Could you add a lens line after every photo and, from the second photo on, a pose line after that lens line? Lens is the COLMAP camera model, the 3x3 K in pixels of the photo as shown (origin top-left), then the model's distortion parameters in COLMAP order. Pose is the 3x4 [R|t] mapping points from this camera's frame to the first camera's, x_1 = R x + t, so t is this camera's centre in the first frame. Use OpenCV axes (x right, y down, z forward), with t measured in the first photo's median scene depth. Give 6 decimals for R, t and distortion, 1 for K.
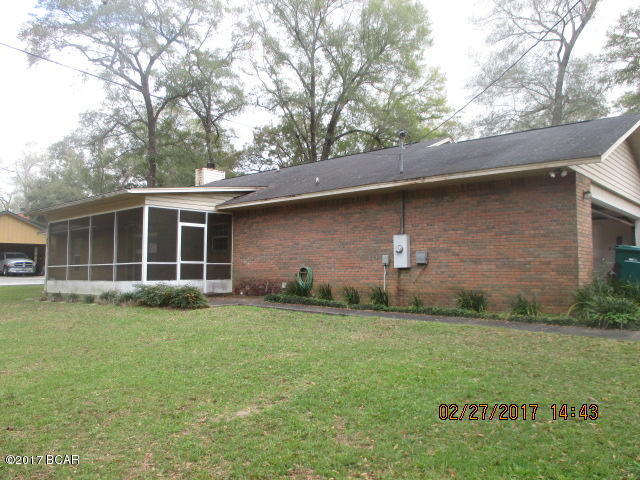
lens RADIAL K [[509.8, 0, 320.0], [0, 509.8, 240.0], [0, 0, 1]] dist [-0.055550, 0.003478]
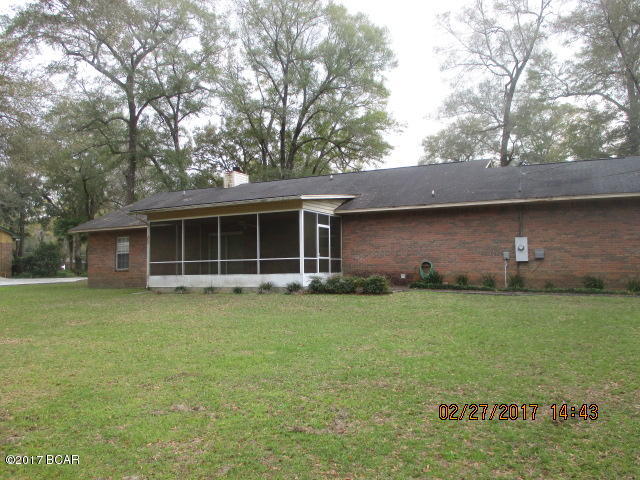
lens RADIAL K [[509.8, 0, 320.0], [0, 509.8, 240.0], [0, 0, 1]] dist [-0.055550, 0.003478]
pose [[0.969020, 0.008538, 0.246836, -0.575668], [-0.009466, 0.999952, 0.002573, -0.000692], [-0.246802, -0.004830, 0.969054, -0.148974]]
